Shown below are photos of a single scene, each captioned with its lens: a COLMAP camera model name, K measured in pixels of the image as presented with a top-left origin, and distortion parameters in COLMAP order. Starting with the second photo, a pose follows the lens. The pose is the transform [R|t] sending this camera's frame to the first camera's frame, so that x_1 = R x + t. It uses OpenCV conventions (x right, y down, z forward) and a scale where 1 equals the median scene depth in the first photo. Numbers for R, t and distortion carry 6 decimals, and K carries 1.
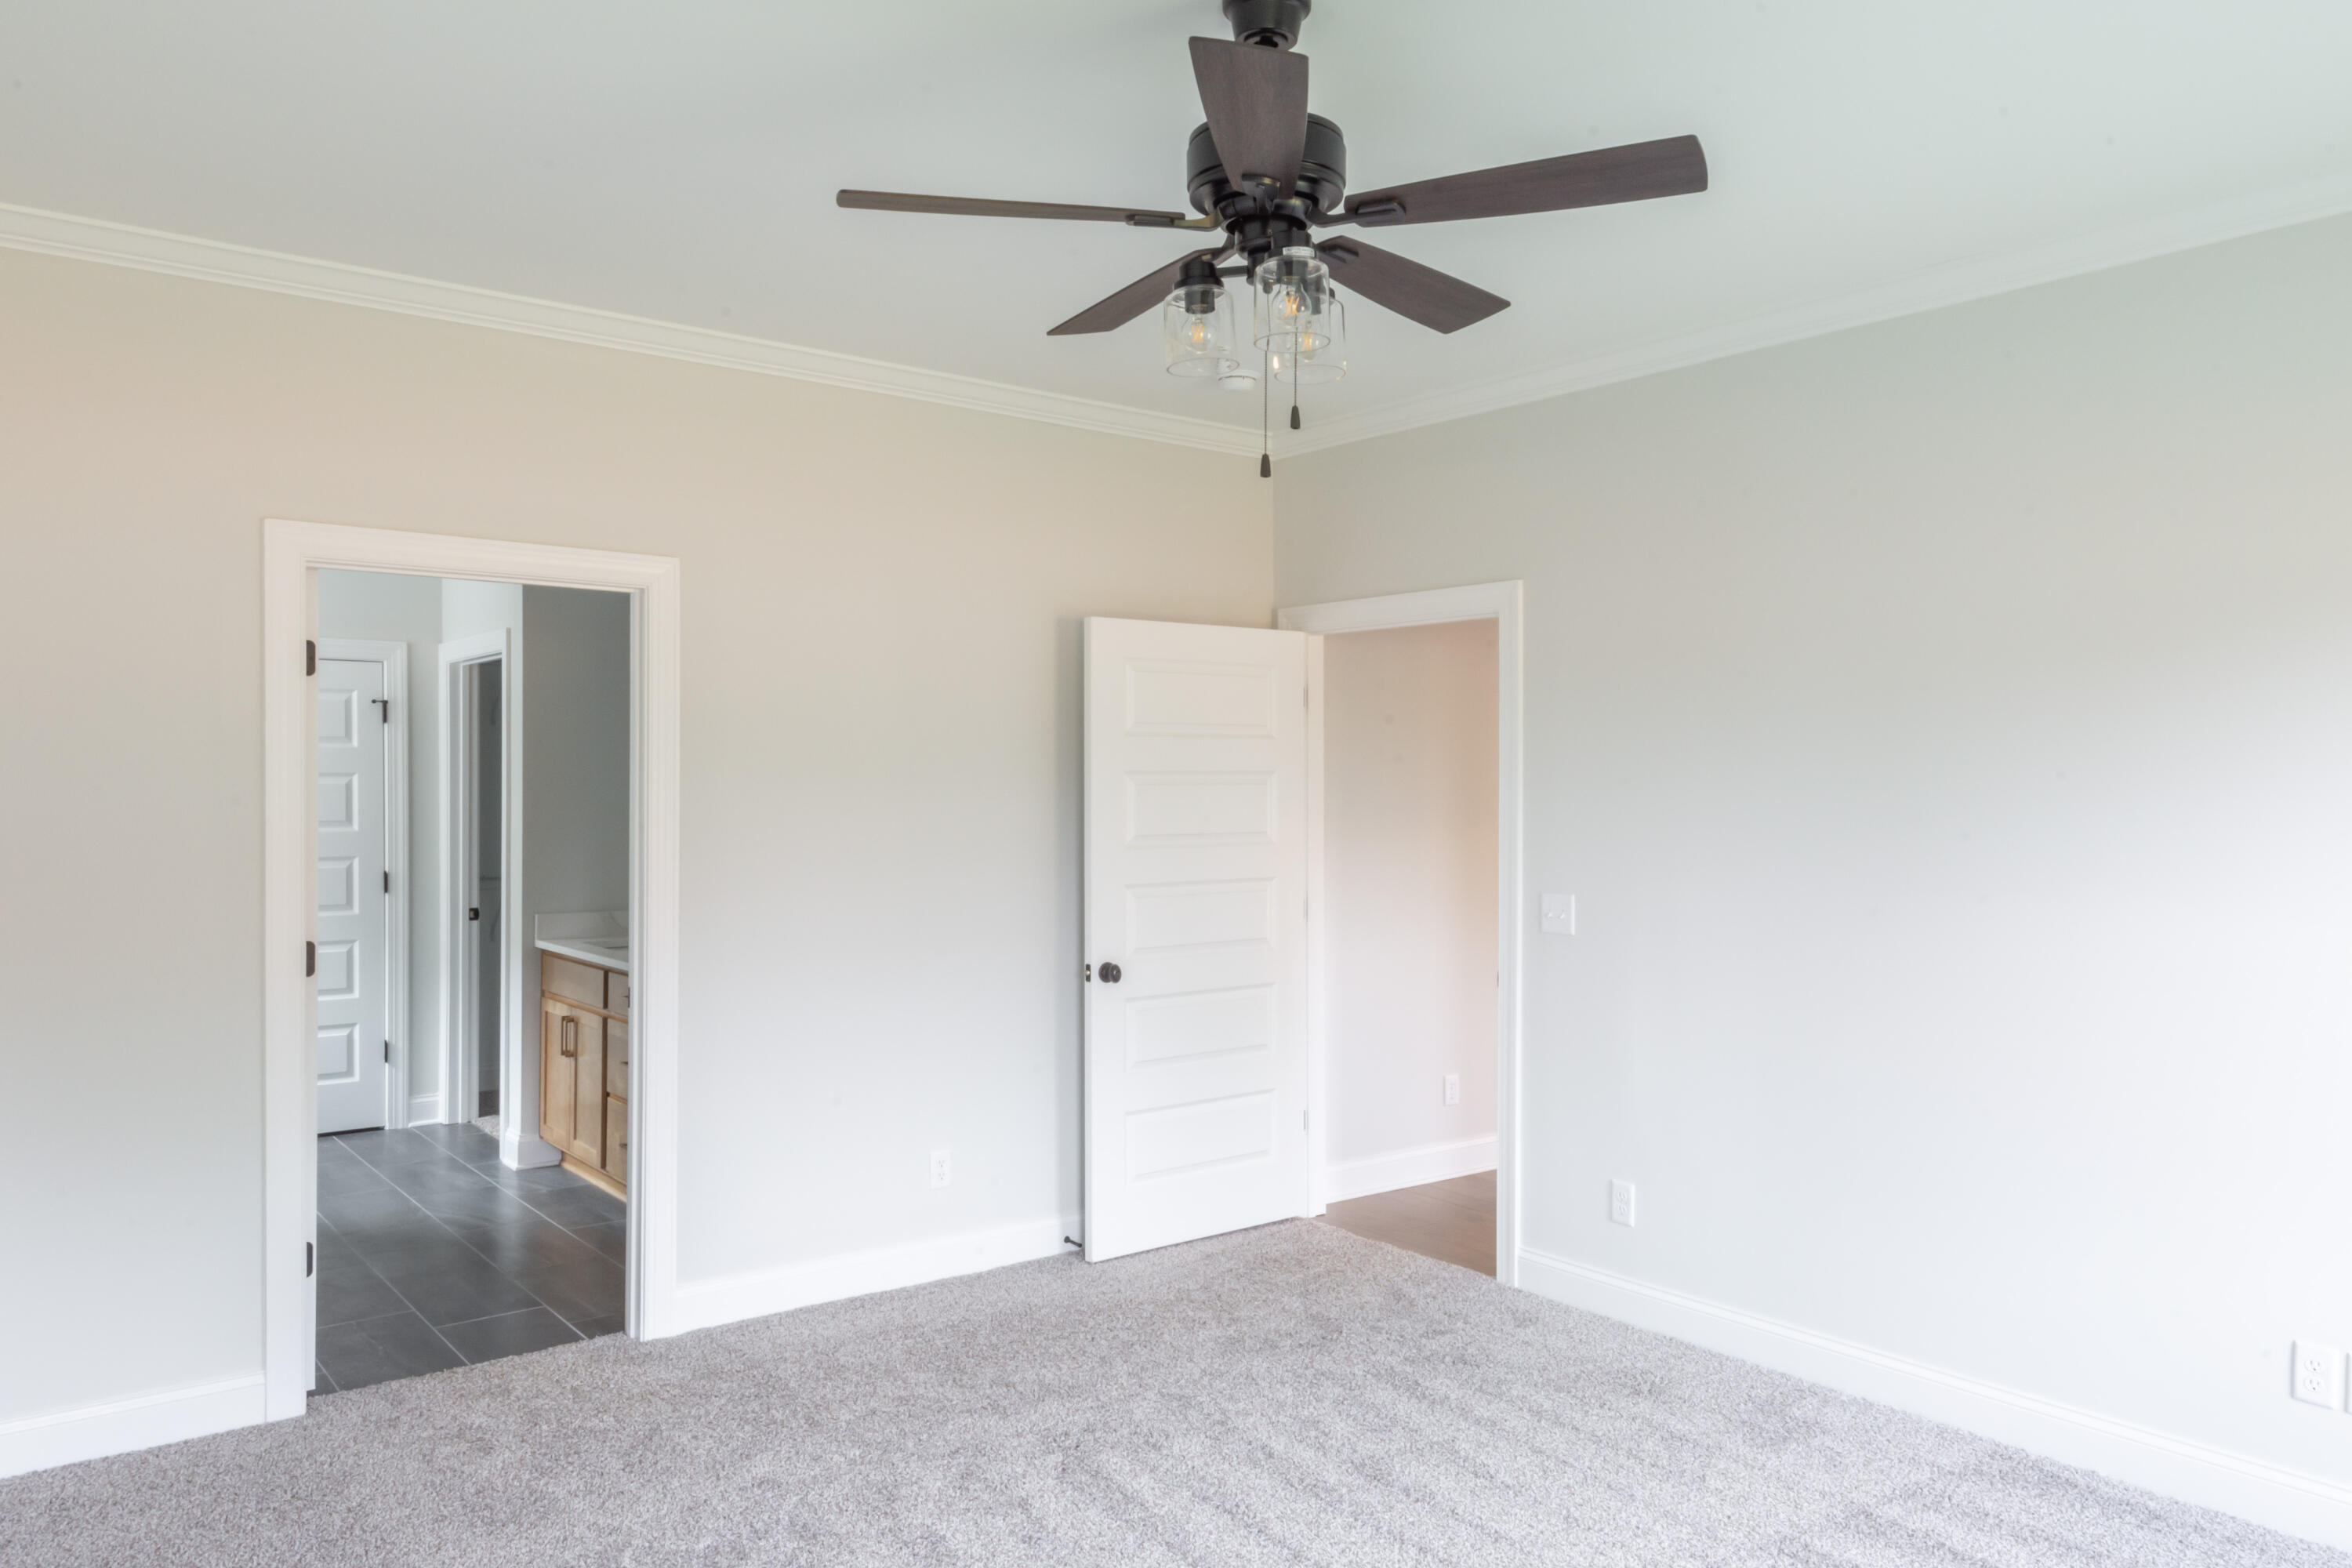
lens RADIAL K [[1635.5, 0, 1189.6], [0, 1635.5, 743.6], [0, 0, 1]] dist [0.027192, -0.036078]
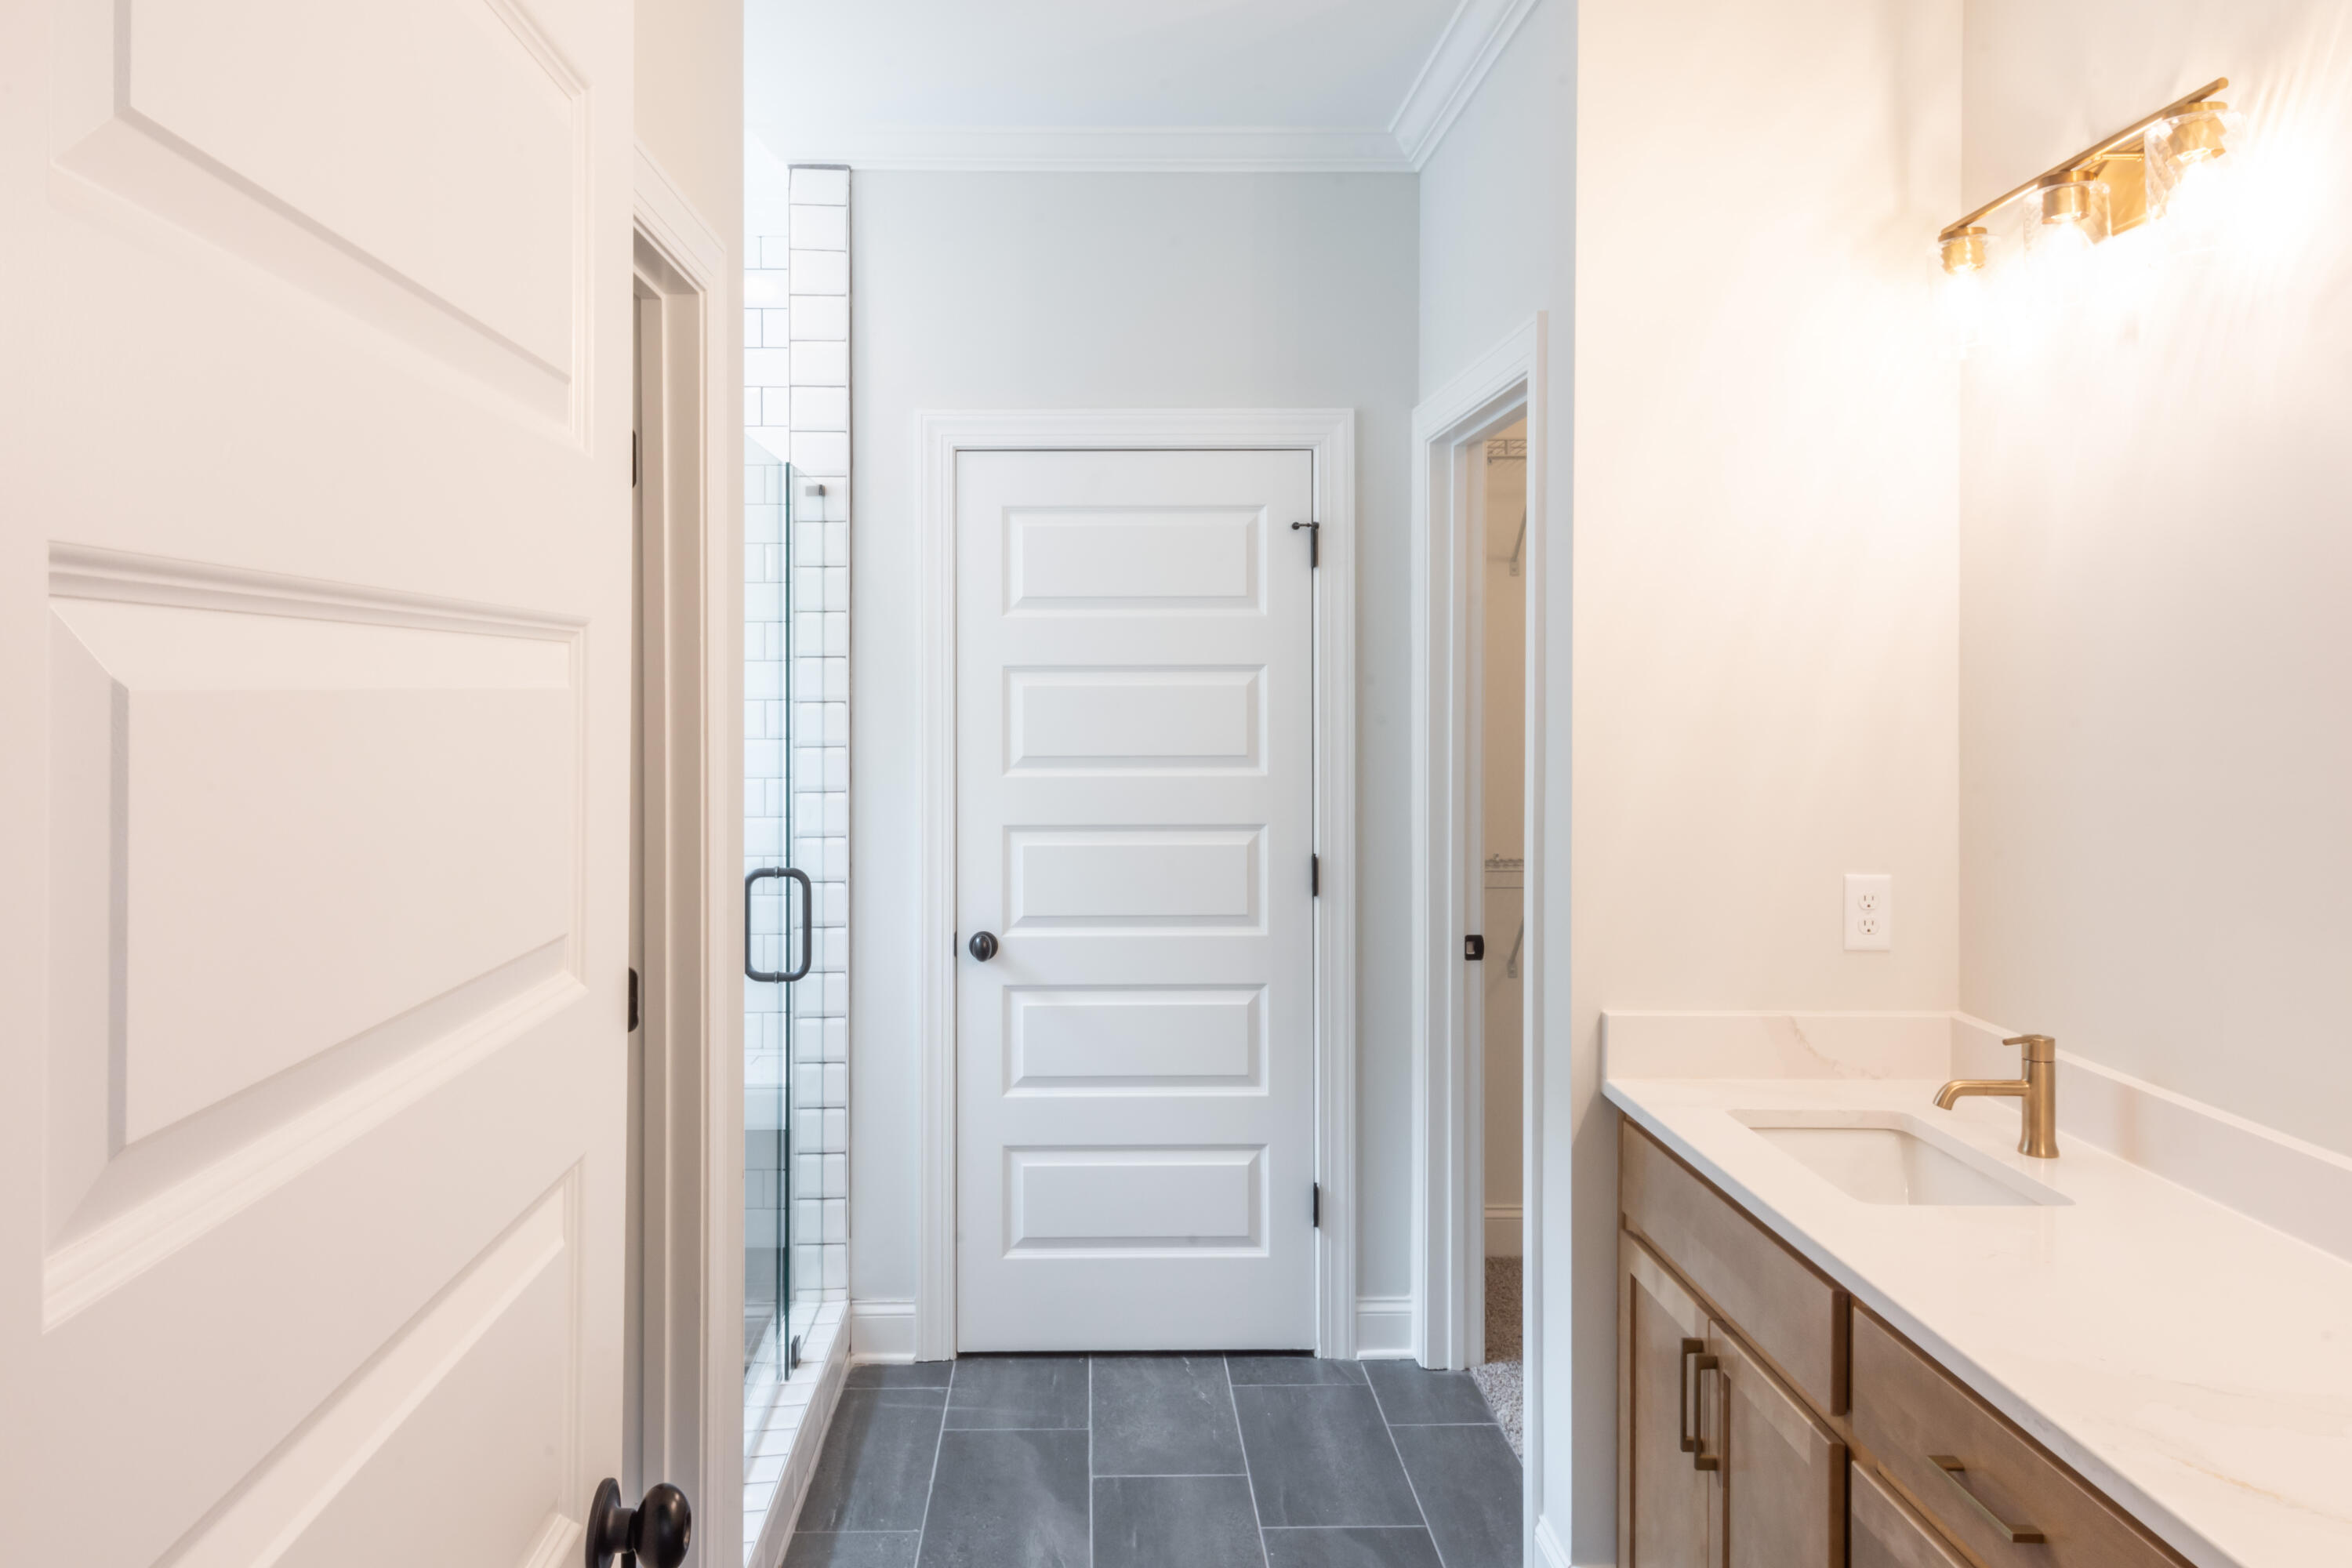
lens RADIAL K [[1635.5, 0, 1189.6], [0, 1635.5, 743.6], [0, 0, 1]] dist [0.027192, -0.036078]
pose [[0.823716, 0.019975, -0.566650, -0.232023], [0.011004, 0.998628, 0.051198, 0.016370], [0.566895, -0.048408, 0.822366, 0.558425]]
